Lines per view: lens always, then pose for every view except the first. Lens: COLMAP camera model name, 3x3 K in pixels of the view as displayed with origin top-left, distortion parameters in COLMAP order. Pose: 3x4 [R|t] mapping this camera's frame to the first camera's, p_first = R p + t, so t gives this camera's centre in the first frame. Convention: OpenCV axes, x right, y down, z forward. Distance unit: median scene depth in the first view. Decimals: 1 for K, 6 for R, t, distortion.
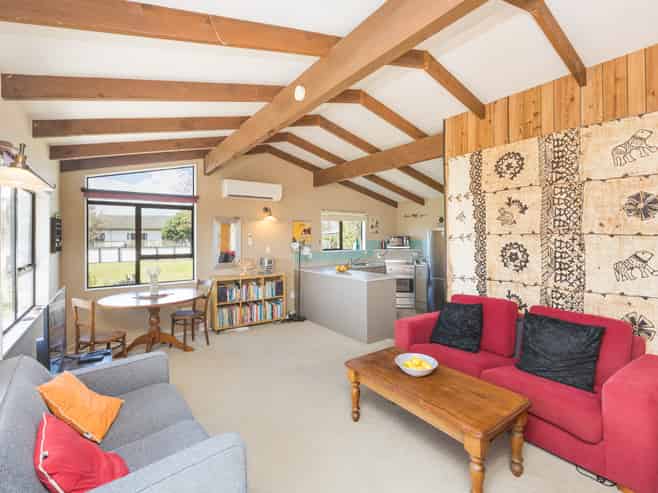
lens RADIAL K [[315.1, 0, 327.7], [0, 315.1, 239.8], [0, 0, 1]] dist [0.001647, 0.000082]
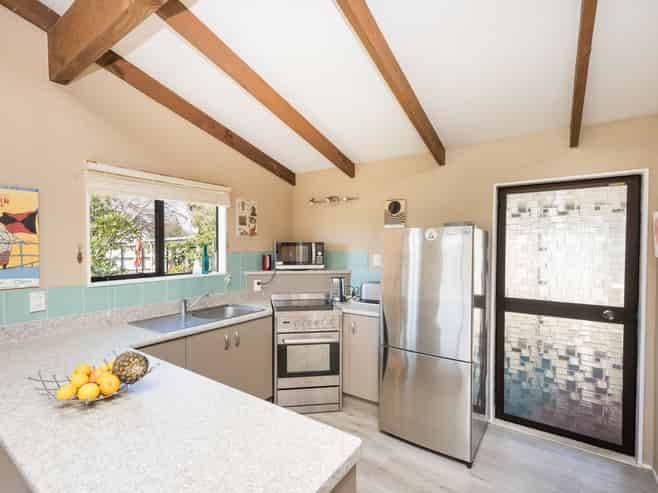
lens RADIAL K [[324.8, 0, 326.4], [0, 324.8, 250.6], [0, 0, 1]] dist [0.002718, 0.000770]
pose [[0.935973, 0.000651, 0.352071, 0.116775], [-0.003561, 0.999965, 0.007617, -0.003875], [-0.352054, -0.008383, 0.935942, 0.680706]]
